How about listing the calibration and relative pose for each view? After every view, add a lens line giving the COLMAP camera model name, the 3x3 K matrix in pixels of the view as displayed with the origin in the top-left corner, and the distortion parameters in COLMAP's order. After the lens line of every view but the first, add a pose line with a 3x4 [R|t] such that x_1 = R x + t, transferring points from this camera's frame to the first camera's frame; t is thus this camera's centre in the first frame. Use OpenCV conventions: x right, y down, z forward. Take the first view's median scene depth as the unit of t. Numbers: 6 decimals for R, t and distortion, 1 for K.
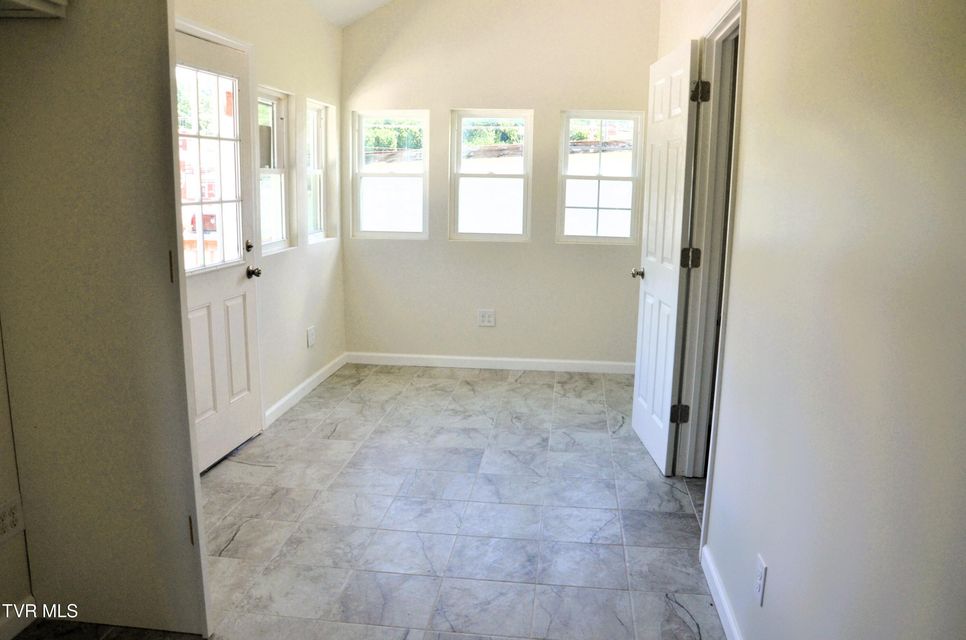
lens RADIAL K [[753.0, 0, 481.8], [0, 753.0, 317.4], [0, 0, 1]] dist [-0.148177, 0.094170]
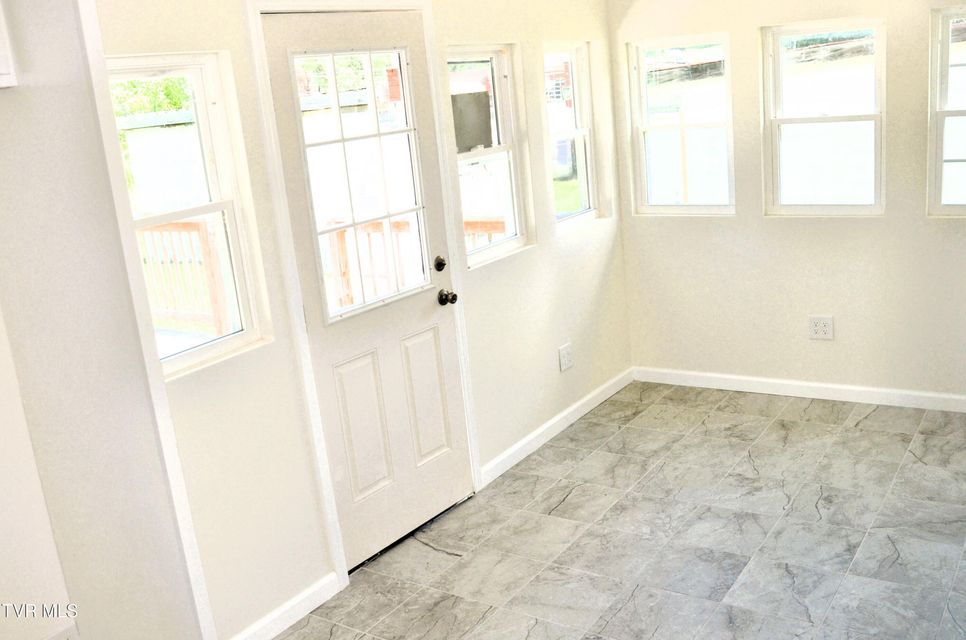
lens RADIAL K [[916.0, 0, 486.0], [0, 916.0, 325.6], [0, 0, 1]] dist [-0.085960, 0.000000]
pose [[0.885953, 0.016004, -0.463499, 0.146762], [0.024494, 0.996395, 0.081223, -0.093750], [0.463128, -0.083313, 0.882367, 0.154529]]
